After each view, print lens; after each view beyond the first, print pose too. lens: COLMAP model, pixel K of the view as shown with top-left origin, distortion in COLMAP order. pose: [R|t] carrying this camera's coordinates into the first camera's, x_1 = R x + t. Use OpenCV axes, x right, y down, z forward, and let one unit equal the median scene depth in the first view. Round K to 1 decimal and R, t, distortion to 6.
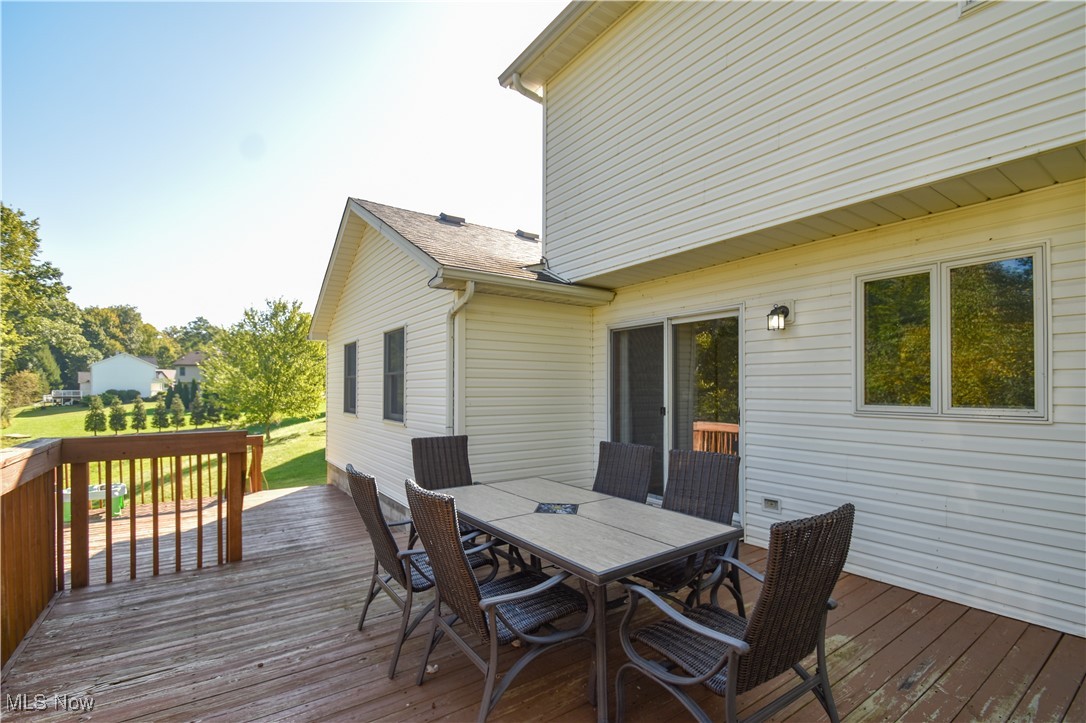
lens RADIAL K [[478.9, 0, 539.9], [0, 478.9, 378.2], [0, 0, 1]] dist [0.013714, -0.014728]
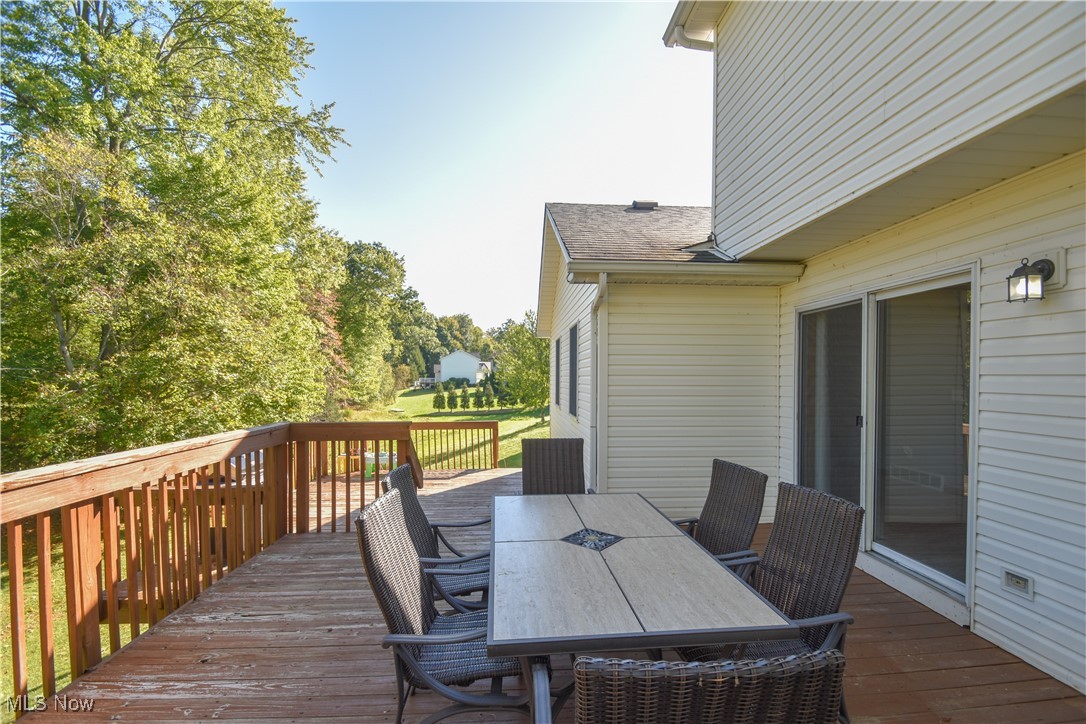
lens RADIAL K [[471.8, 0, 546.7], [0, 471.8, 379.7], [0, 0, 1]] dist [0.014614, -0.013781]
pose [[0.860377, 0.005120, -0.509632, 0.185441], [0.008494, 0.999667, 0.024384, -0.014005], [0.509587, -0.025308, 0.860047, 0.119361]]
